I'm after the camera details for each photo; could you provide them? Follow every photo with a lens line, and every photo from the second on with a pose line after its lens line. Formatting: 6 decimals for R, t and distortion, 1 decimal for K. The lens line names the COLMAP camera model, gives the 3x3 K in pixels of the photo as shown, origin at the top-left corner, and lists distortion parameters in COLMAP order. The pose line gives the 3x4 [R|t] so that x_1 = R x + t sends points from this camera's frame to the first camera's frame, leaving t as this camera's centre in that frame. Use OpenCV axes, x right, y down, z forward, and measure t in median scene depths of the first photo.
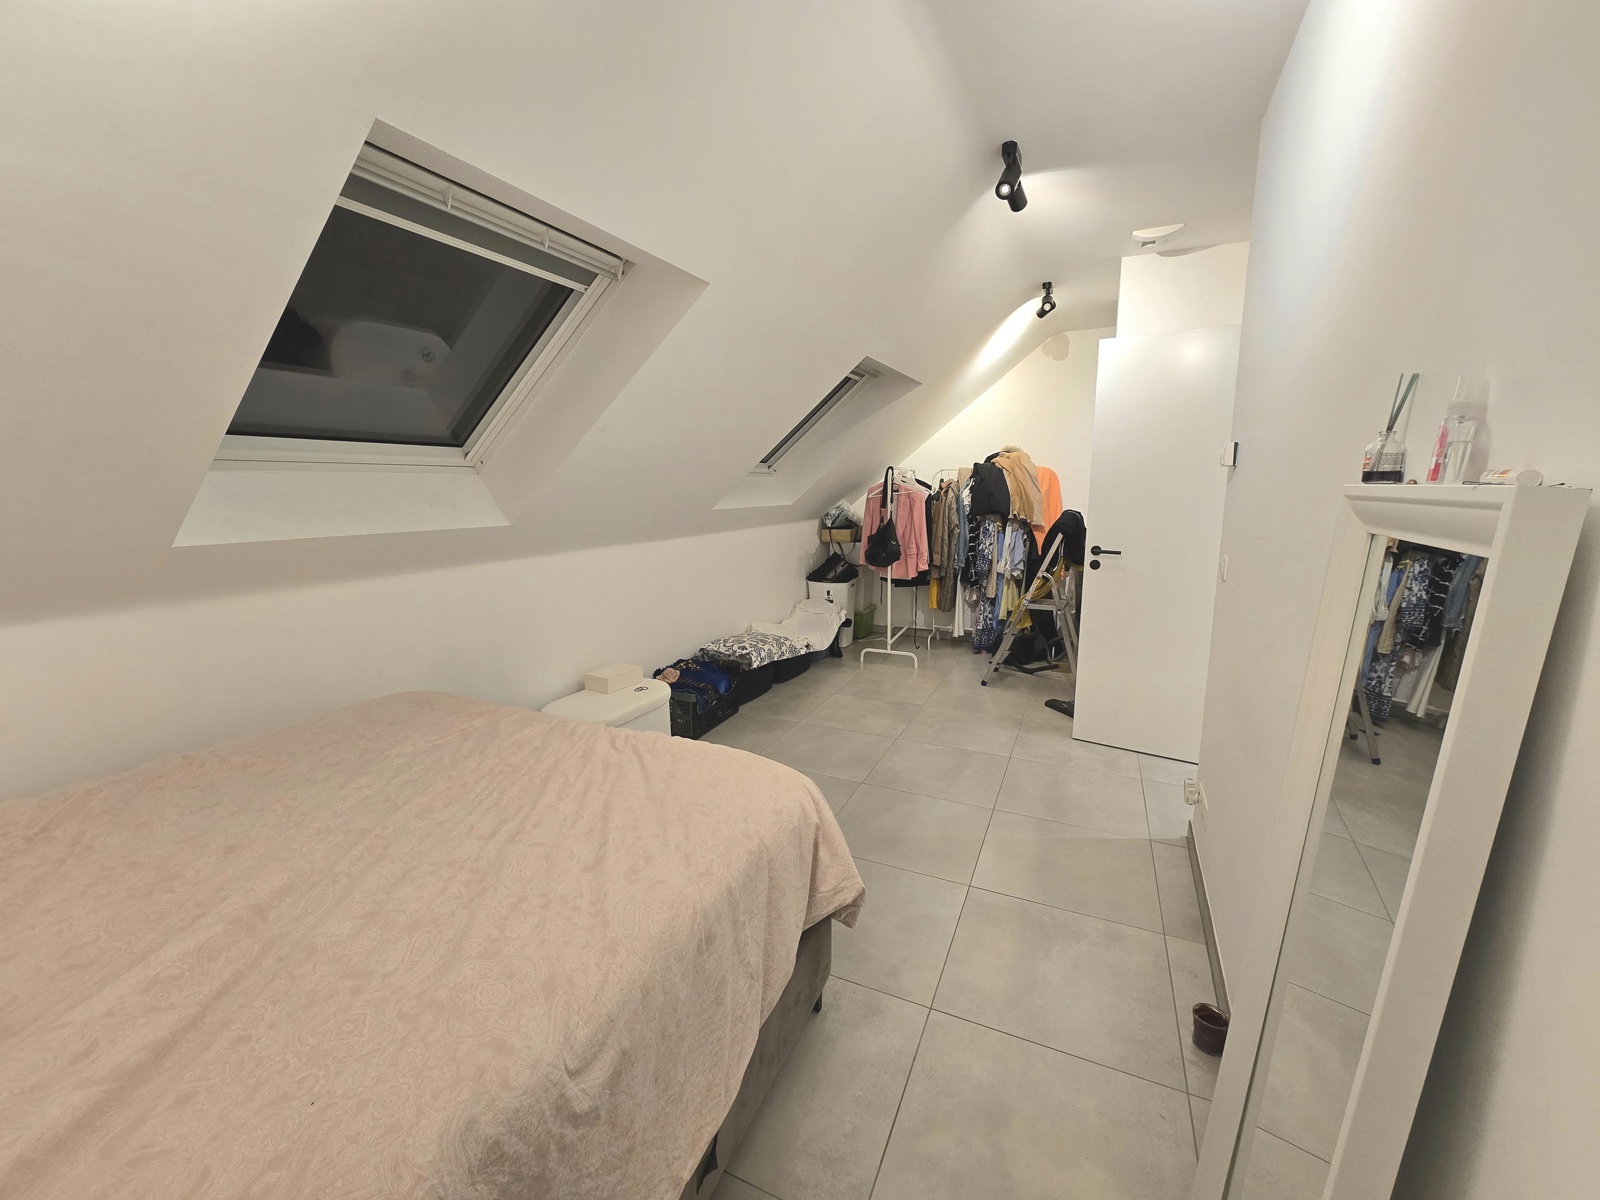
lens RADIAL K [[650.7, 0, 791.4], [0, 650.7, 595.8], [0, 0, 1]] dist [-0.003404, -0.001276]
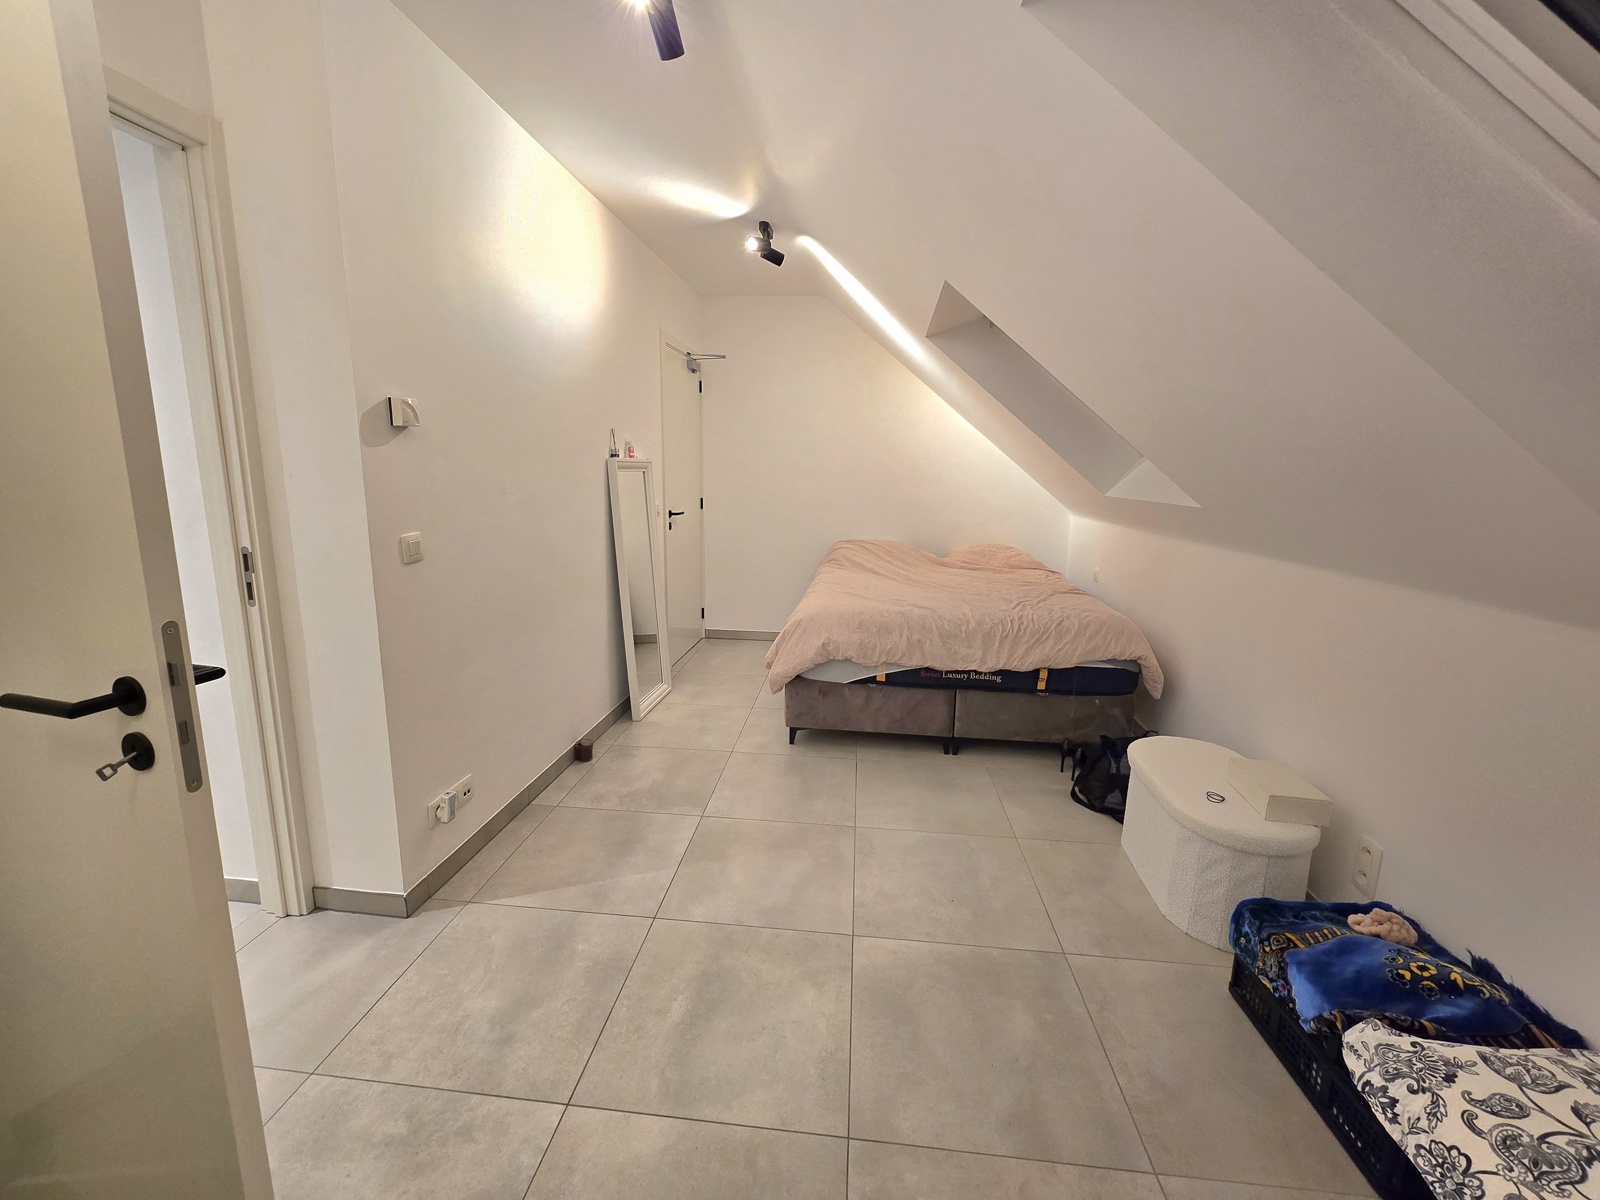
lens RADIAL K [[650.7, 0, 792.6], [0, 650.7, 597.1], [0, 0, 1]] dist [-0.003404, -0.001276]
pose [[-0.946151, 0.064077, -0.317322, 0.501581], [-0.055725, 0.933348, 0.354623, -0.341463], [0.318895, 0.353209, -0.879517, 2.086827]]
